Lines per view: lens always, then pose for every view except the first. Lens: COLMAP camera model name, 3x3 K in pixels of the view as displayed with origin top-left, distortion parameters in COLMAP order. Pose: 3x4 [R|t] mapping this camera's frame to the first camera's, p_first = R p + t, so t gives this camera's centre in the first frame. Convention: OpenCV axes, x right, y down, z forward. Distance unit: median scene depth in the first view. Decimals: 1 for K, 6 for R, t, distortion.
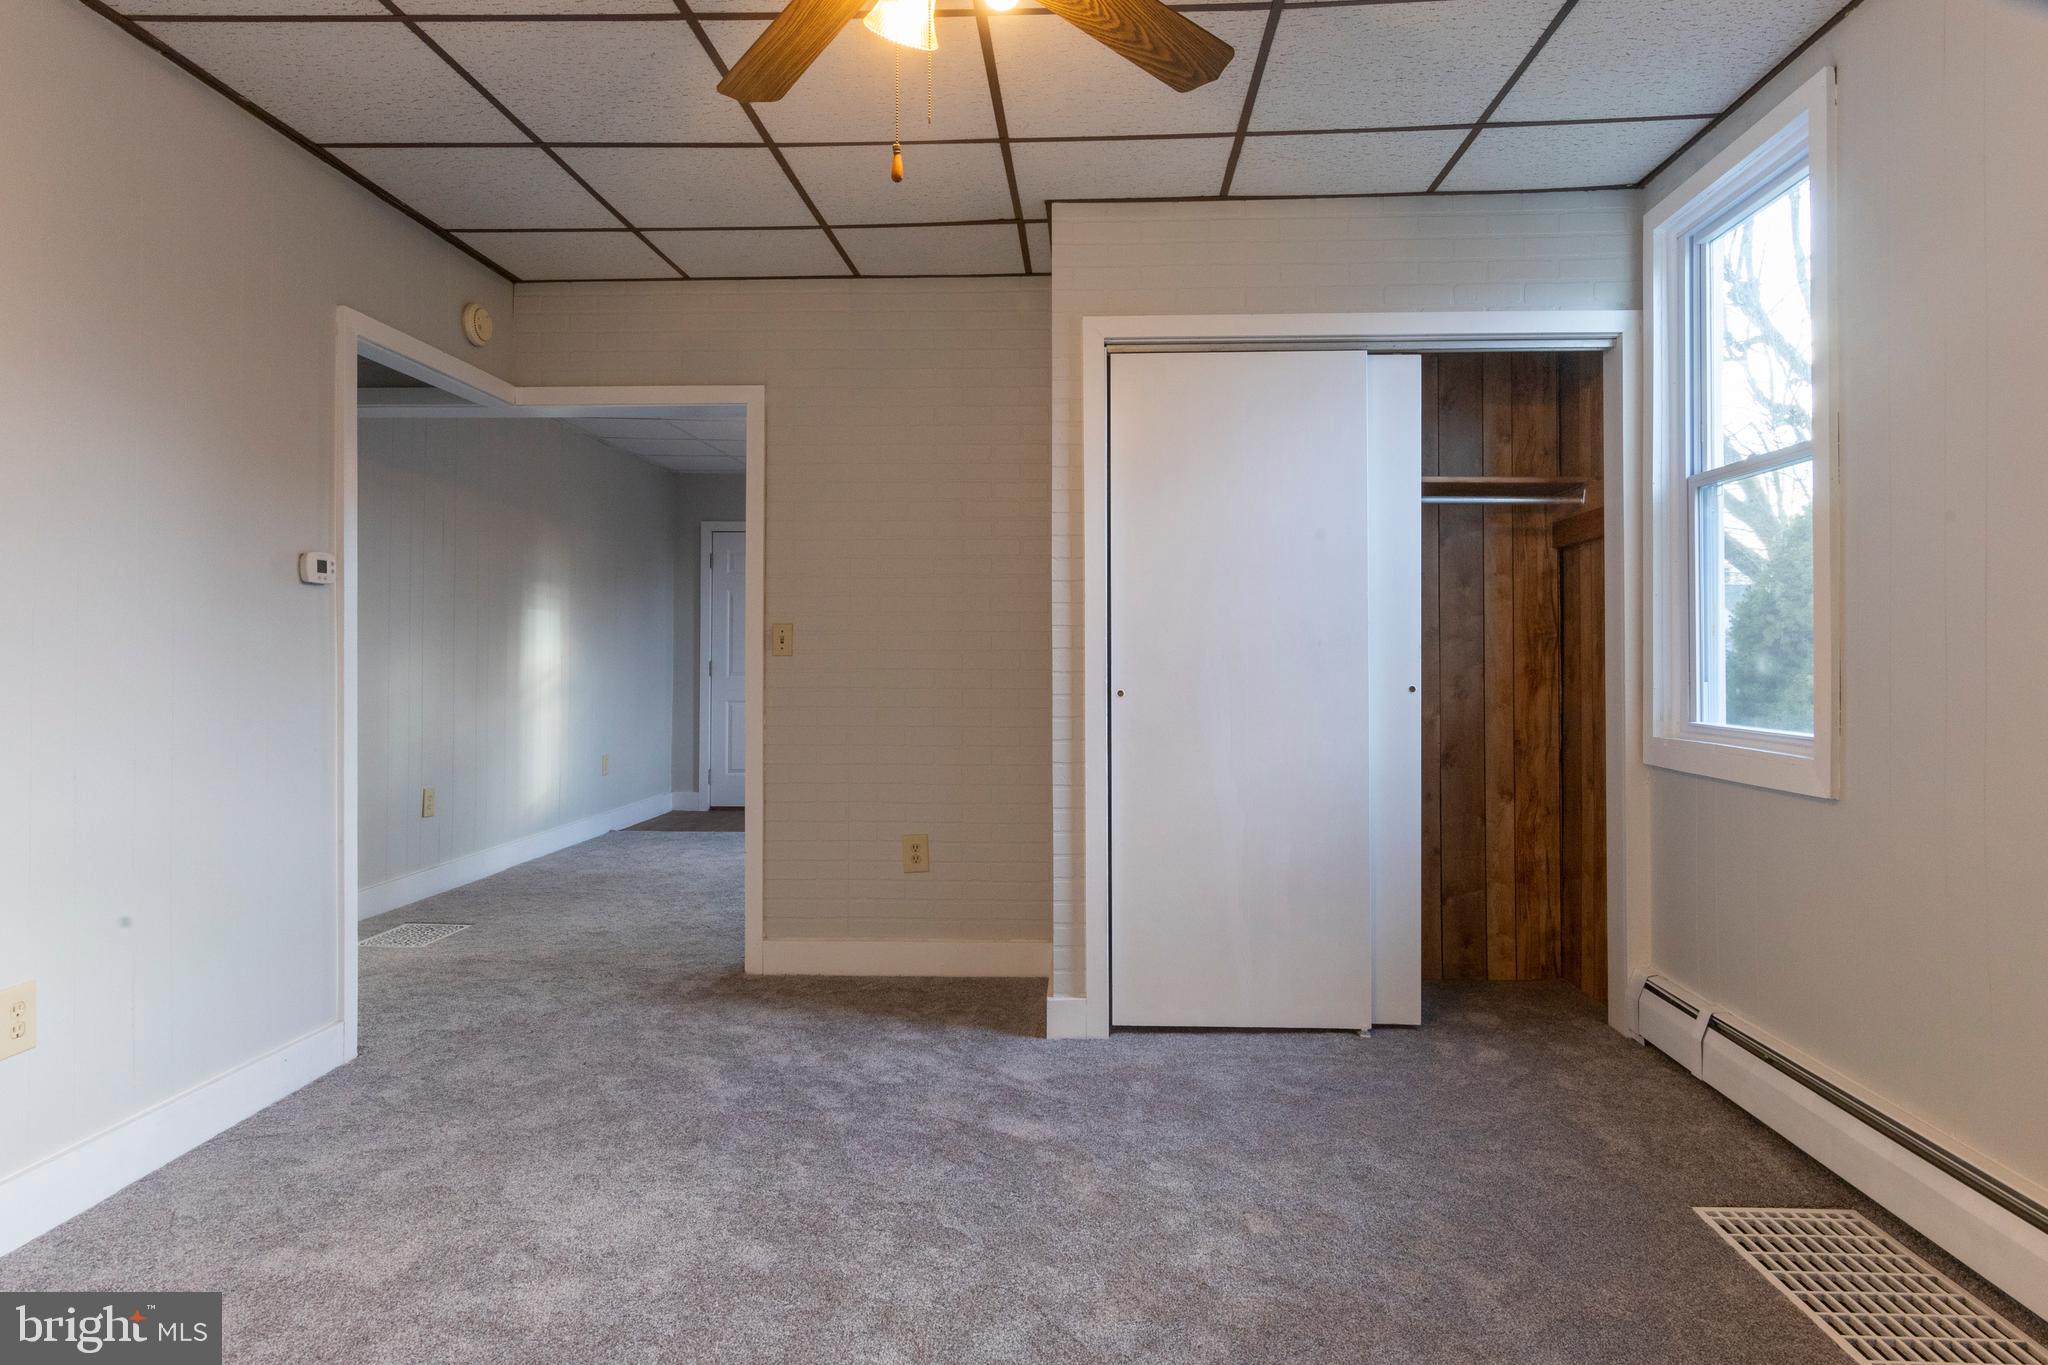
lens RADIAL K [[1167.1, 0, 1033.0], [0, 1167.1, 652.8], [0, 0, 1]] dist [0.002395, -0.001654]
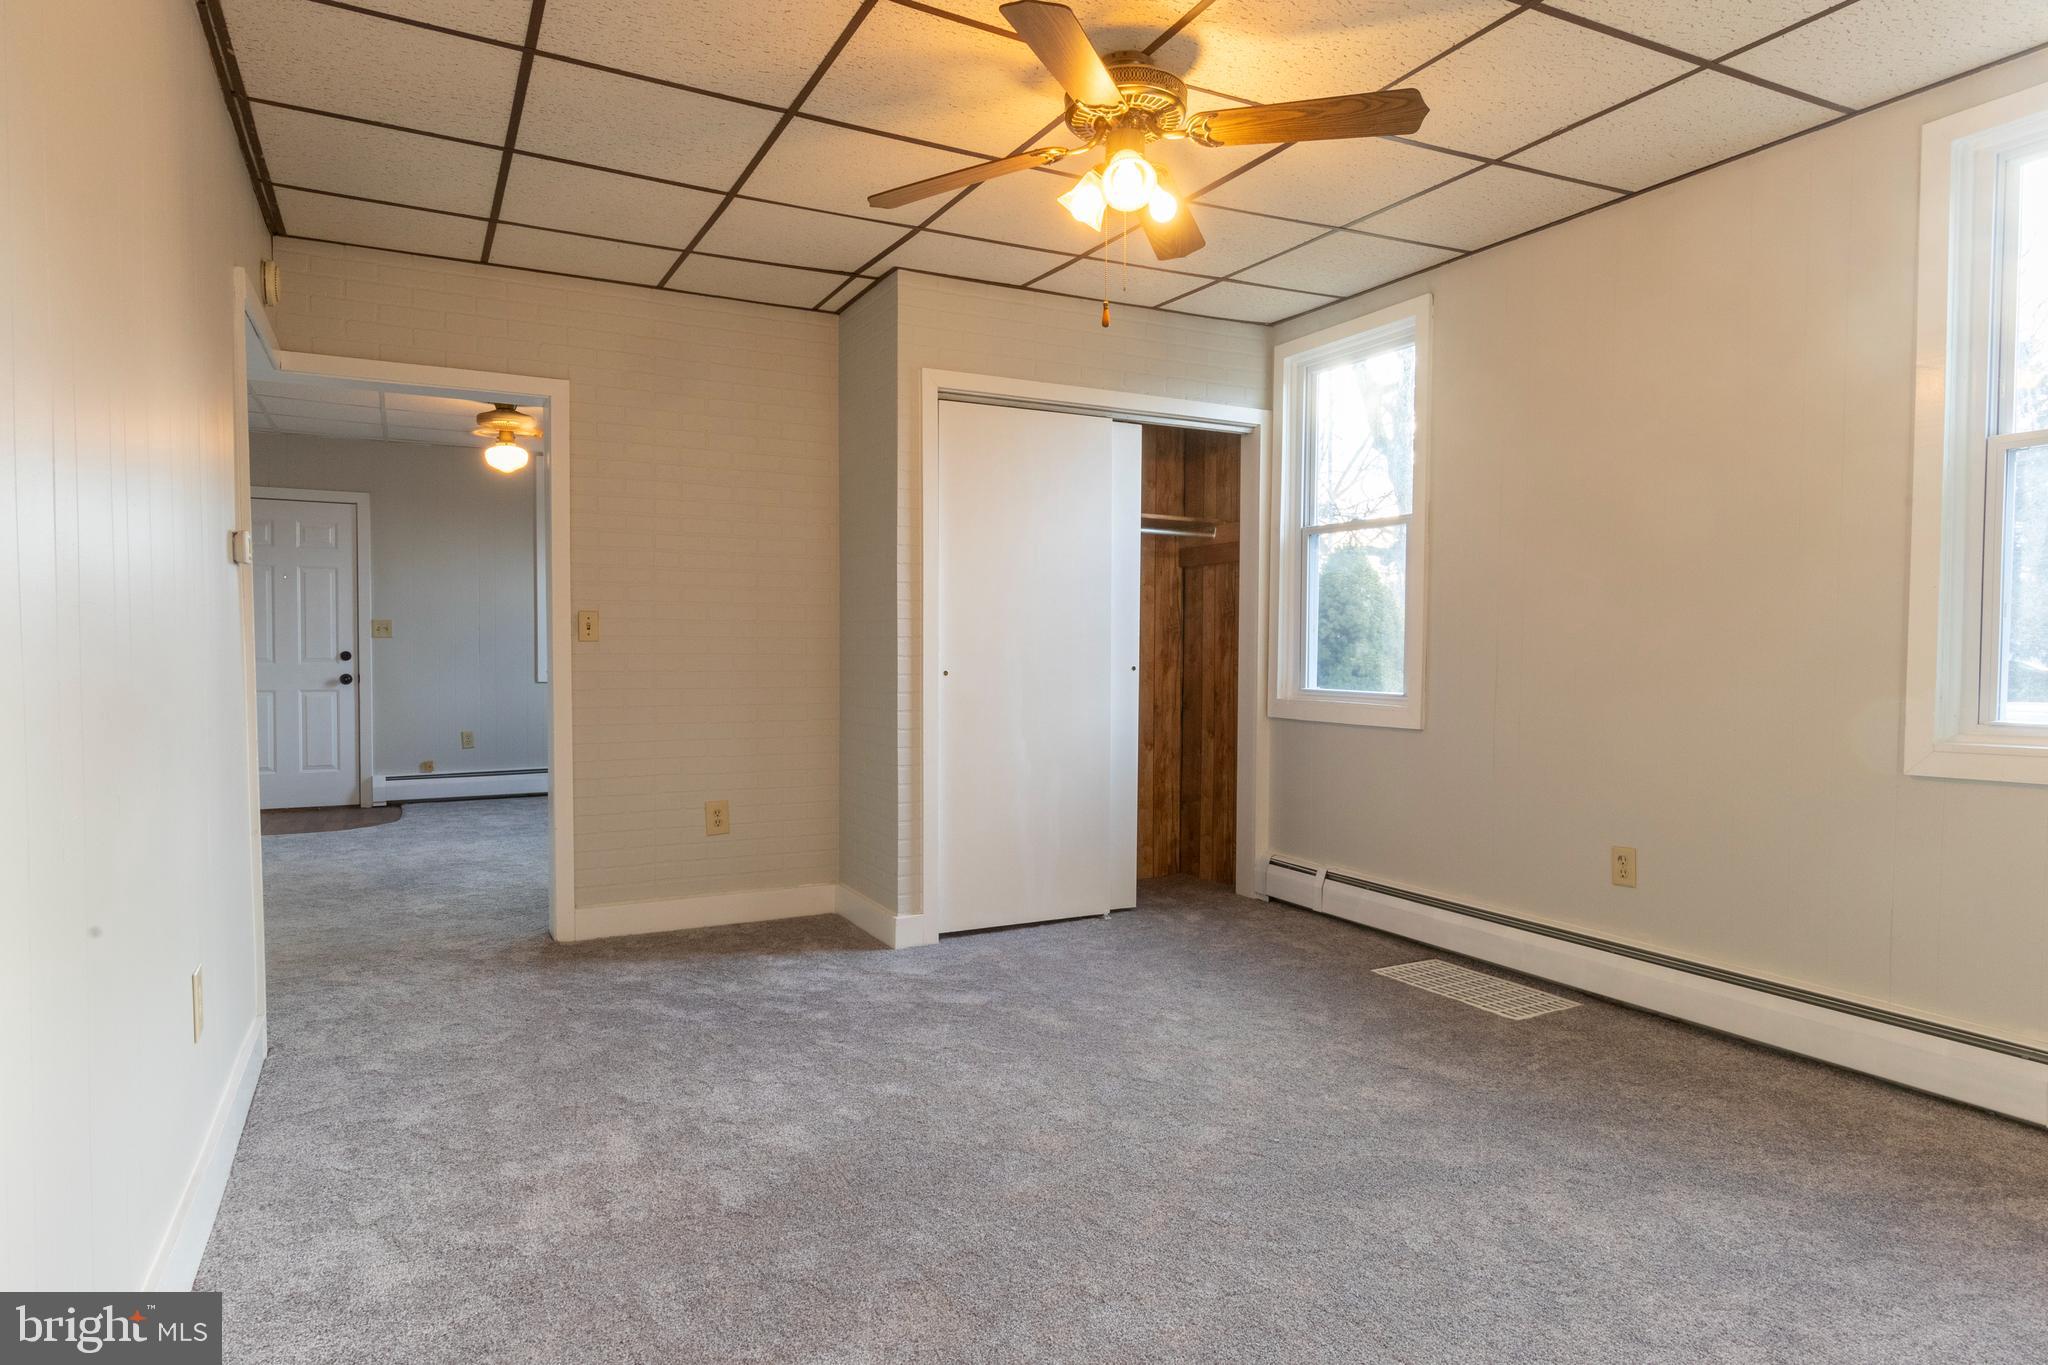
lens RADIAL K [[1154.6, 0, 1023.6], [0, 1154.6, 699.8], [0, 0, 1]] dist [0.001522, -0.000432]
pose [[0.867740, -0.019135, 0.496649, -0.482961], [-0.006452, 0.998741, 0.049753, 0.001343], [-0.496976, -0.046377, 0.866524, -0.128274]]
